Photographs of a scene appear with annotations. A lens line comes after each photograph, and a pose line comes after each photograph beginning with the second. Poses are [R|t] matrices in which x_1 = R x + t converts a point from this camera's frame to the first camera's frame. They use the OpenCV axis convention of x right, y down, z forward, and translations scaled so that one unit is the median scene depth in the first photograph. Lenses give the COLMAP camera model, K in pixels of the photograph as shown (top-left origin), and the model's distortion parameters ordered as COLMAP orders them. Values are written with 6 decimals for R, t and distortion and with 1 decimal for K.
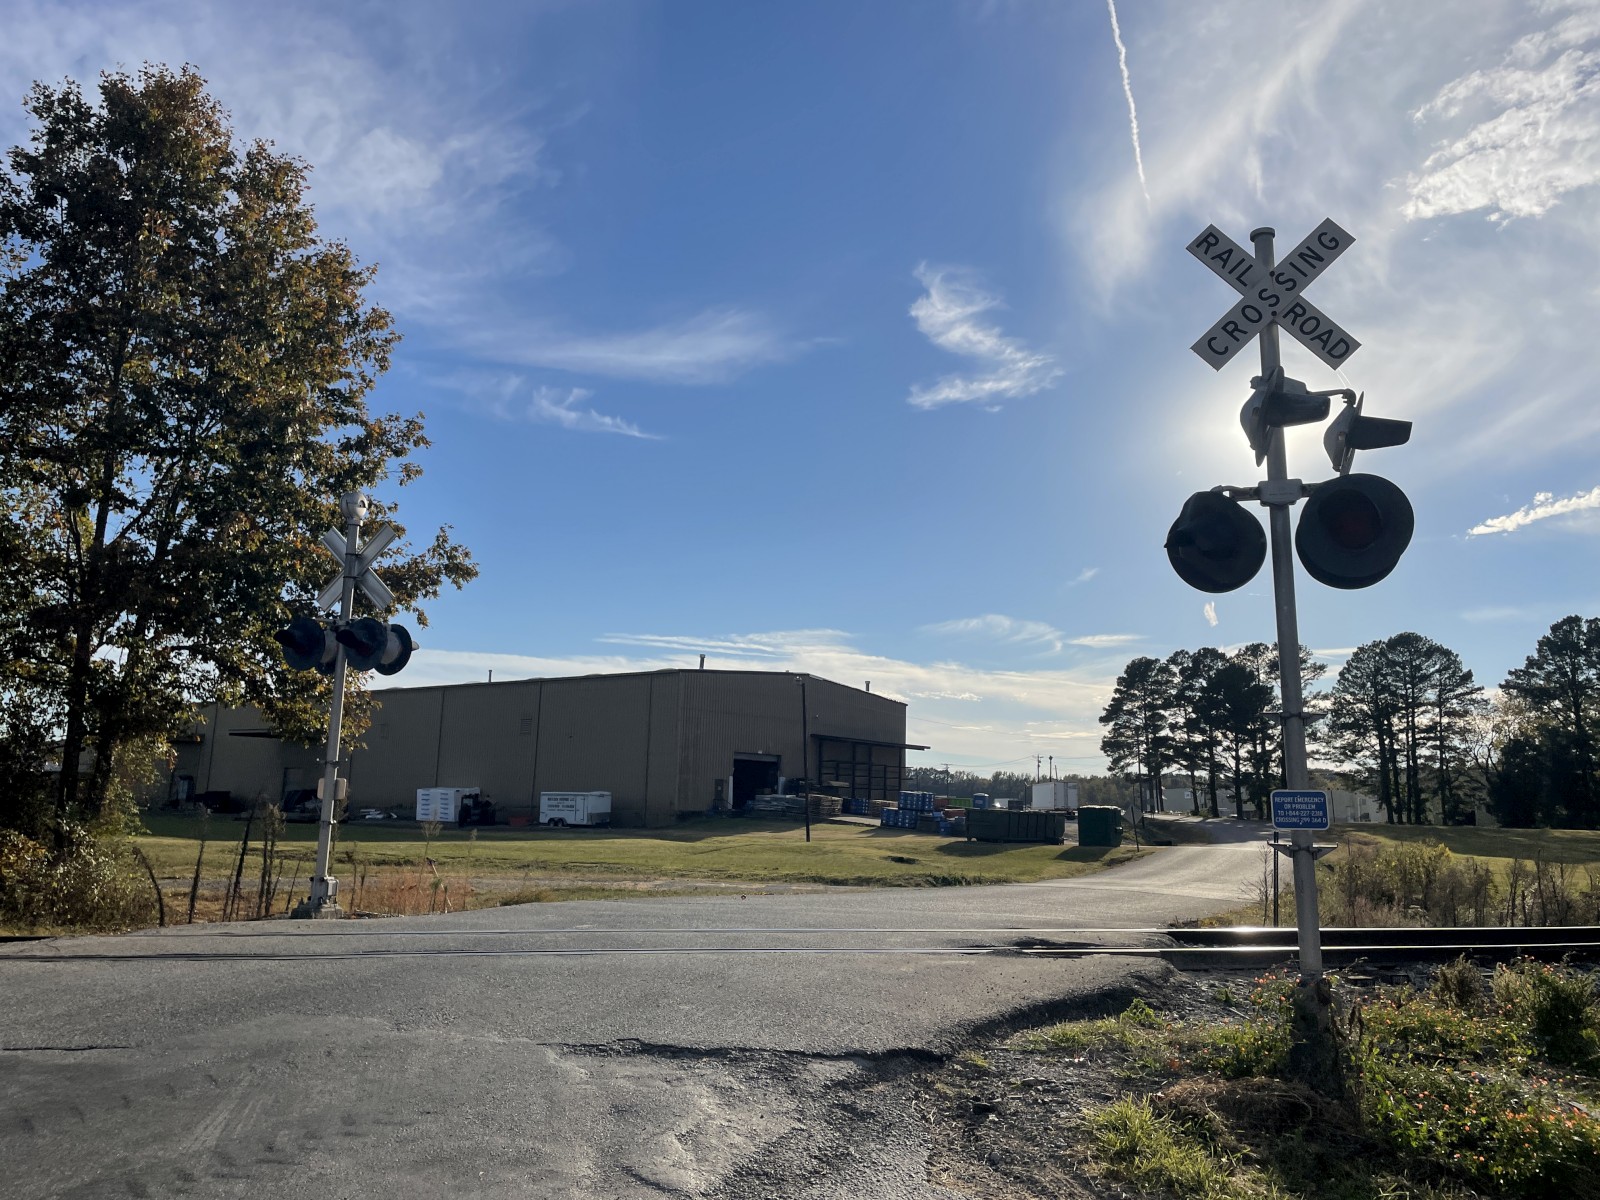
lens RADIAL K [[1253.8, 0, 791.7], [0, 1253.8, 579.0], [0, 0, 1]] dist [0.127688, -0.156674]
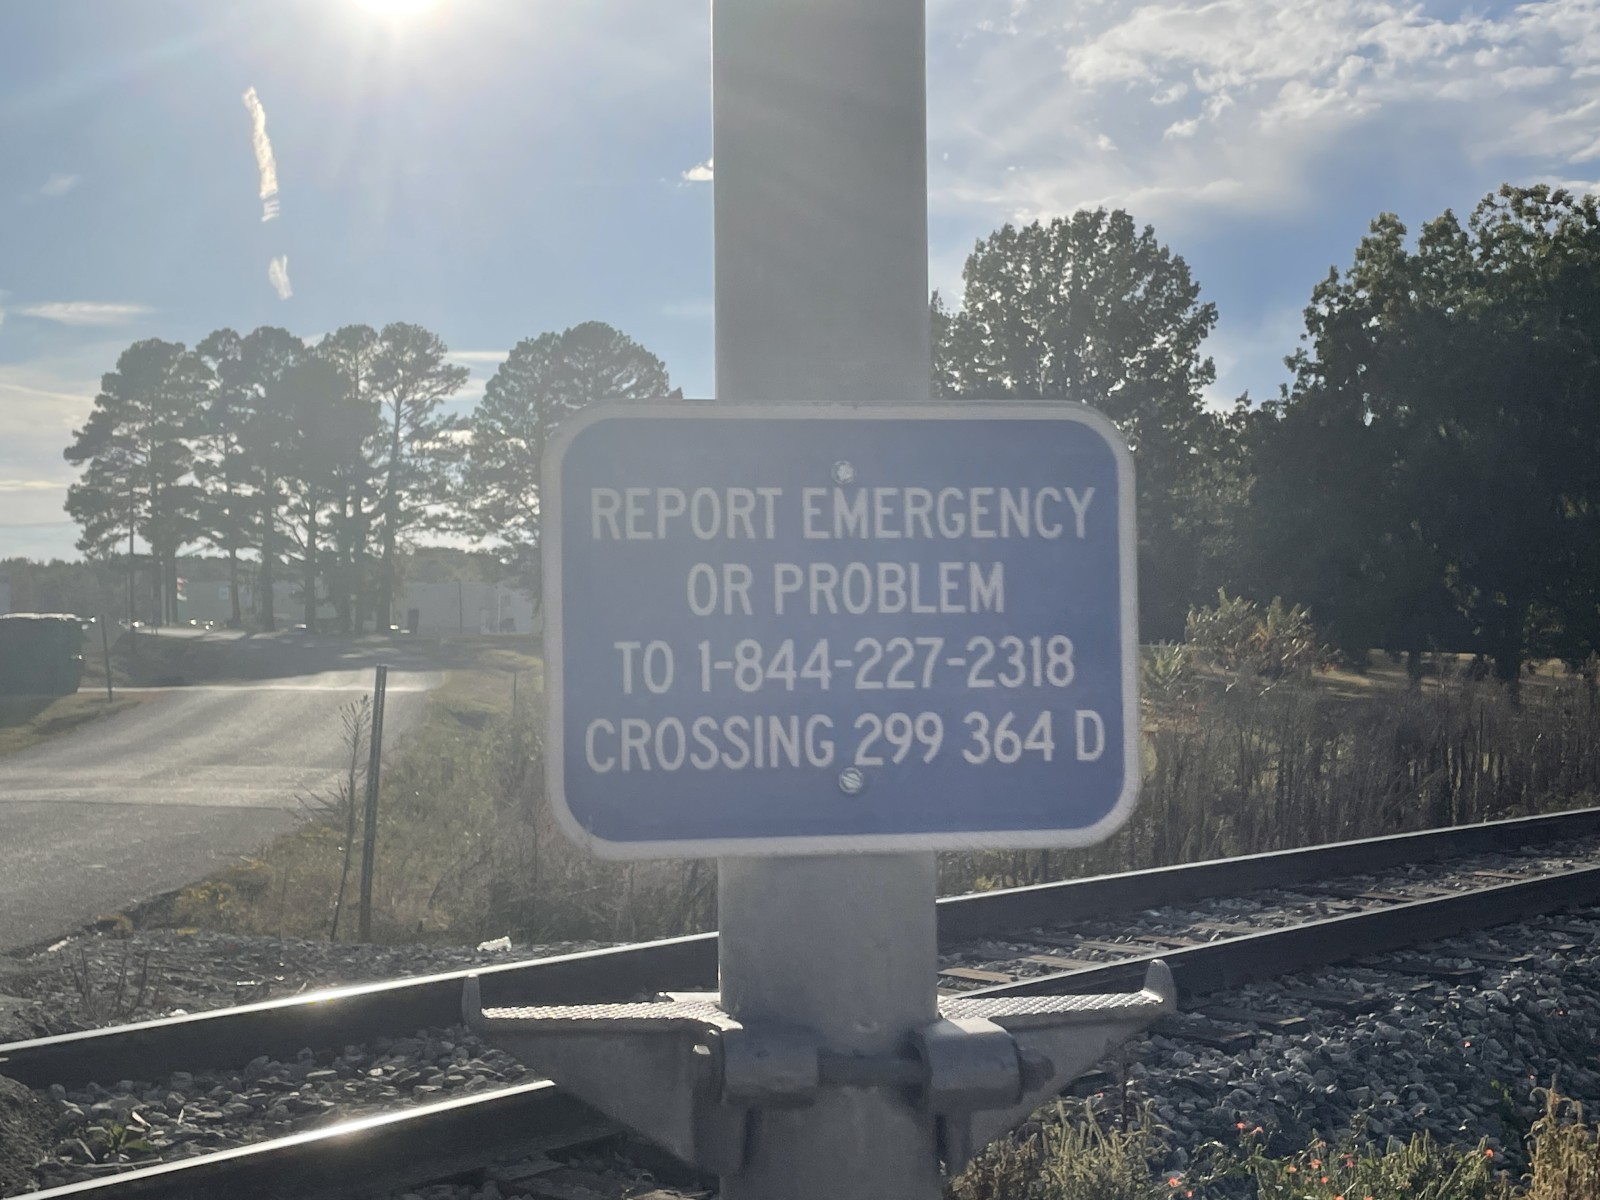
lens RADIAL K [[1806.9, 0, 729.1], [0, 1806.9, 599.0], [0, 0, 1]] dist [0.067261, -0.014305]
pose [[0.848777, -0.004080, 0.528735, 0.081702], [-0.085014, 0.985907, 0.144080, 0.040553], [-0.521872, -0.167242, 0.836469, 0.225848]]
